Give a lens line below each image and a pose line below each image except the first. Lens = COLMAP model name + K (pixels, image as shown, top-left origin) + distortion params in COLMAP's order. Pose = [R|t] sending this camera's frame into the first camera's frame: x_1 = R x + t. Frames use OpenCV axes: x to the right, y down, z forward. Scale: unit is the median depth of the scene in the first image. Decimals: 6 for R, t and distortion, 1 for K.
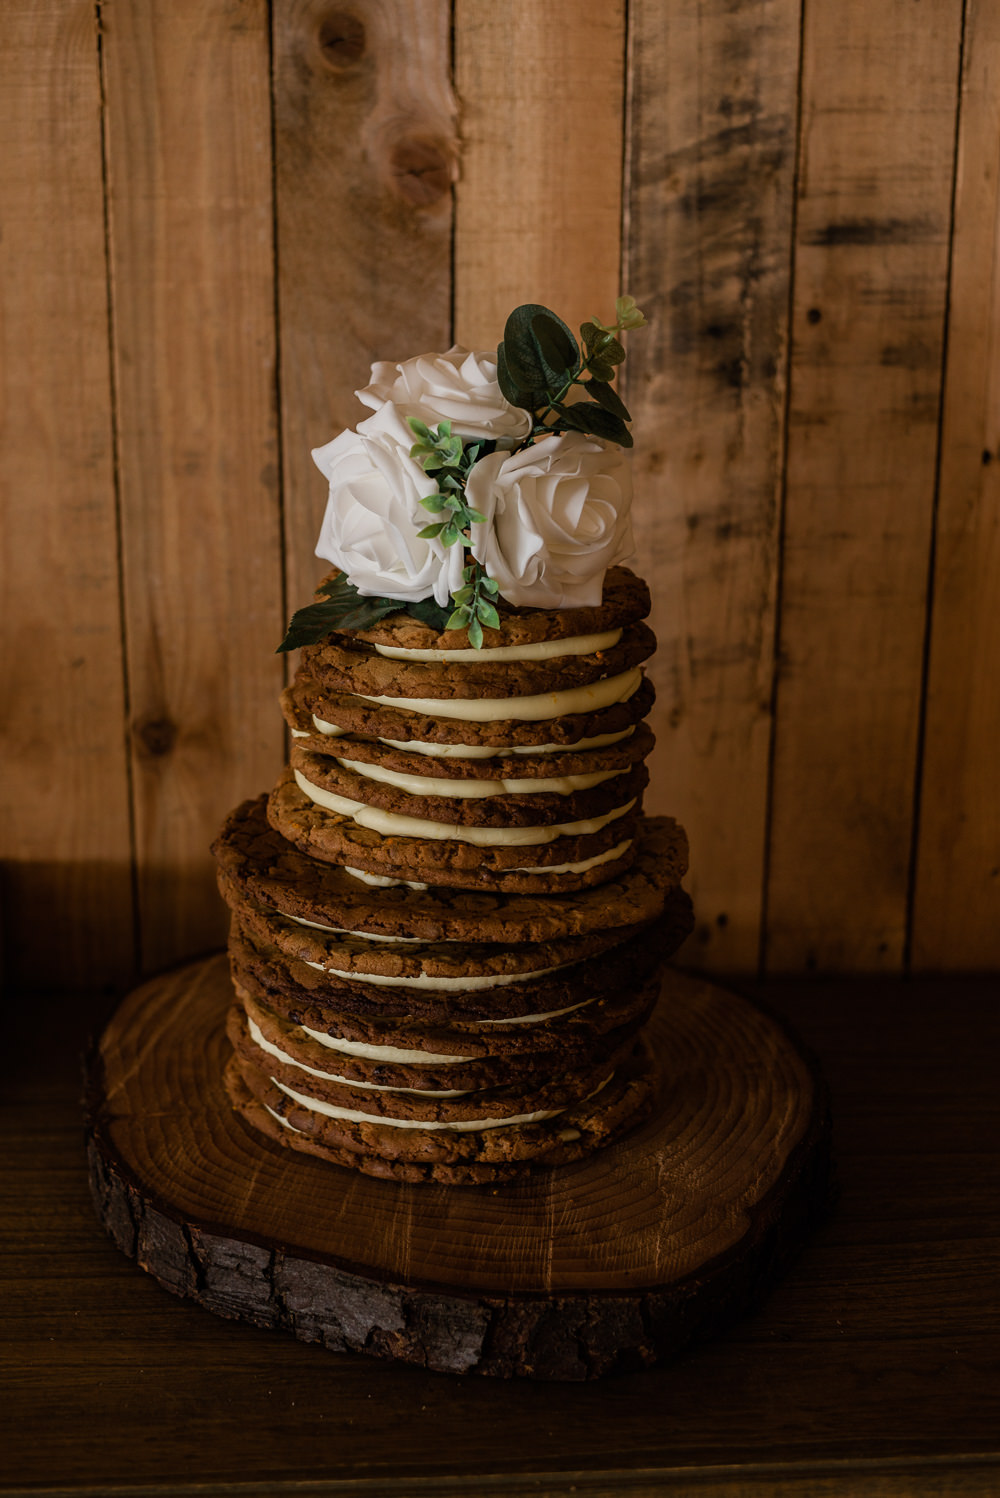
lens RADIAL K [[2150.7, 0, 500.0], [0, 2150.7, 749.0], [0, 0, 1]] dist [-0.150885, 0.035571]
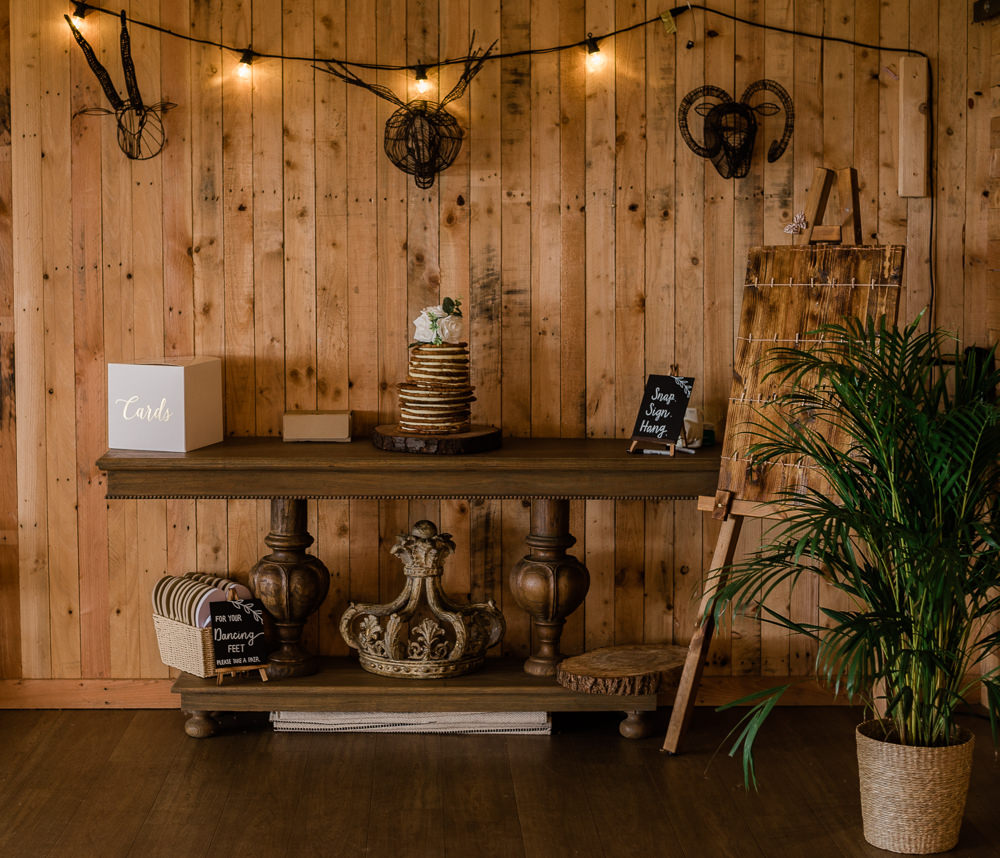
lens RADIAL K [[1663.3, 0, 500.0], [0, 1663.3, 429.0], [0, 0, 1]] dist [-0.023442, -0.020534]
pose [[0.999217, -0.004698, -0.039280, 0.310991], [-0.004796, 0.971219, -0.238141, 1.160196], [0.039268, 0.238143, 0.970436, -3.186676]]
